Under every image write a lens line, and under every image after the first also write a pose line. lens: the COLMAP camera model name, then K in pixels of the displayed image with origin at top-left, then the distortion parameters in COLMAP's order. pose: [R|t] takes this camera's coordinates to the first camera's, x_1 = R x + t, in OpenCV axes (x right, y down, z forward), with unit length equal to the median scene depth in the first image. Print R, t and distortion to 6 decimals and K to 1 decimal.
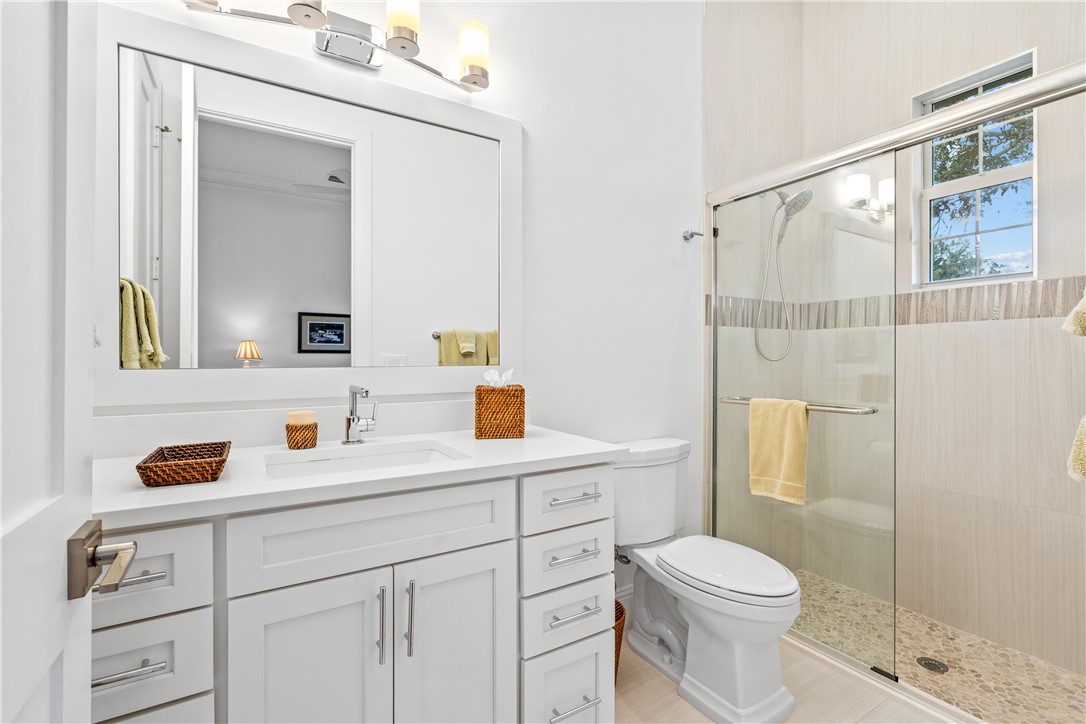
lens RADIAL K [[494.6, 0, 543.0], [0, 494.6, 362.0], [0, 0, 1]] dist [-0.001968, -0.000006]
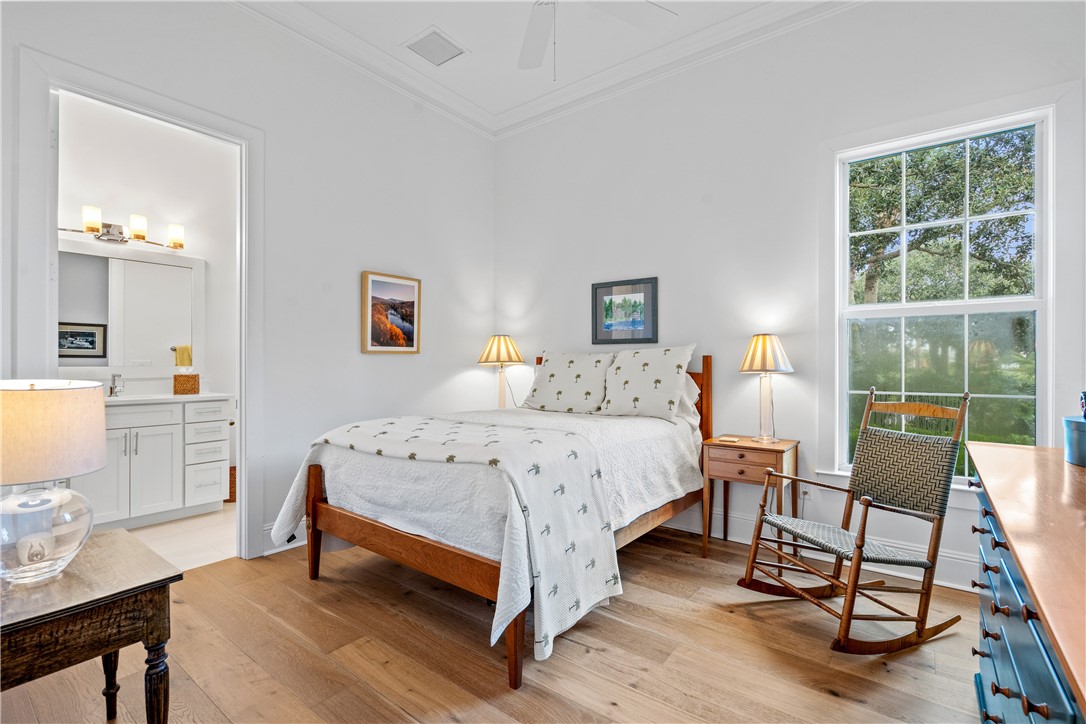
lens RADIAL K [[494.6, 0, 543.0], [0, 494.6, 362.0], [0, 0, 1]] dist [-0.001968, -0.000006]
pose [[0.934034, -0.000019, 0.357185, 0.339033], [0.002203, 0.999981, -0.005709, 0.002656], [-0.357178, 0.006120, 0.934016, -0.948470]]
